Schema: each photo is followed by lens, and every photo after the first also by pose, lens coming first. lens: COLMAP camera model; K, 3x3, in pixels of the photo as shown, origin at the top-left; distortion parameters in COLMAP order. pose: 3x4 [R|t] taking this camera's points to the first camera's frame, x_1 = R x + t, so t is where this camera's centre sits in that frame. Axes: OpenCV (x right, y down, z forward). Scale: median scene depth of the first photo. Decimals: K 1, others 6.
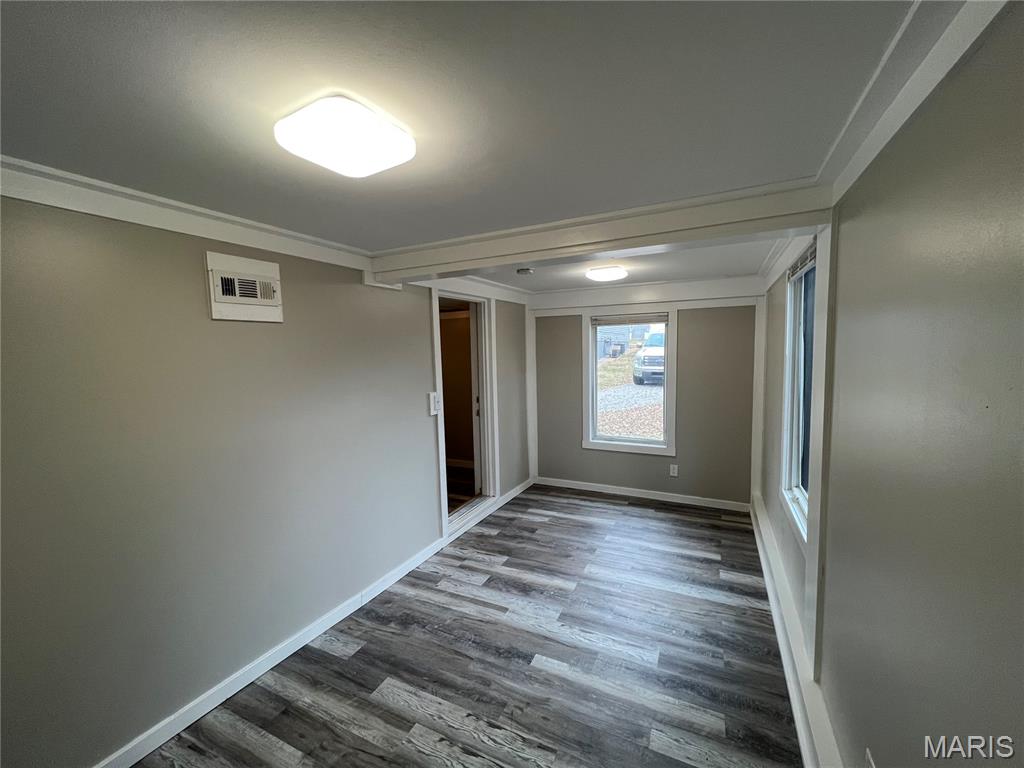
lens RADIAL K [[409.6, 0, 514.8], [0, 409.6, 382.3], [0, 0, 1]] dist [0.001323, 0.000334]
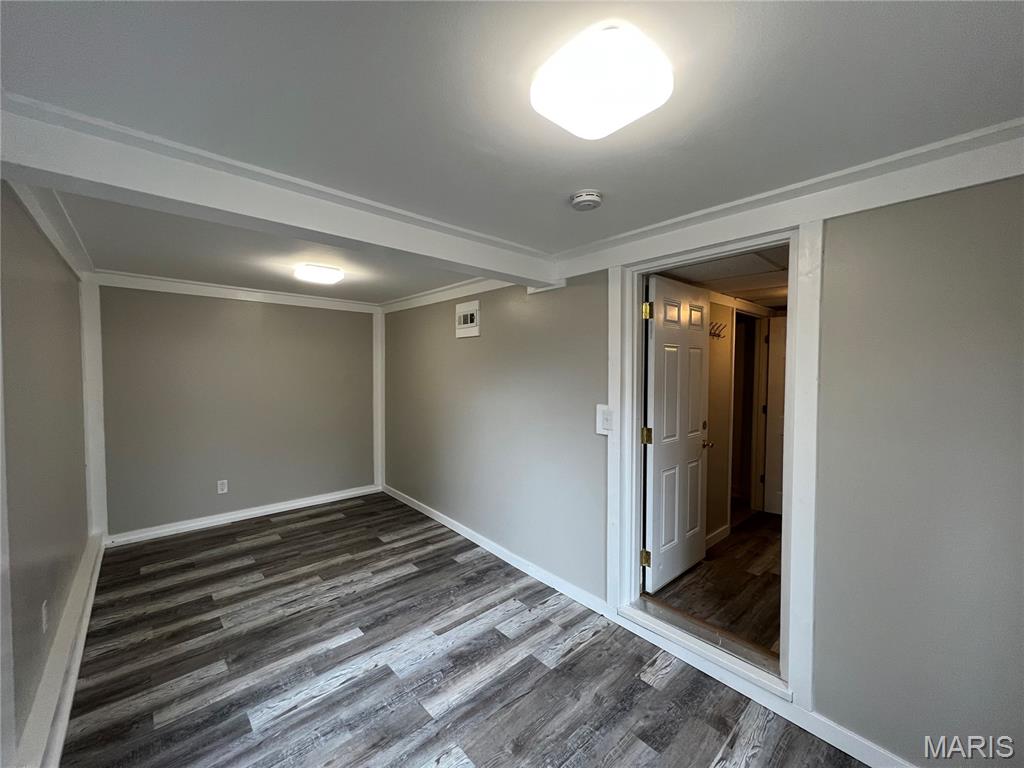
lens RADIAL K [[409.6, 0, 512.0], [0, 409.6, 384.4], [0, 0, 1]] dist [0.001323, 0.000334]
pose [[-0.373647, 0.052648, -0.926076, 0.825537], [-0.071079, 0.993827, 0.085178, -0.095985], [0.924844, 0.097651, -0.367598, 1.616516]]
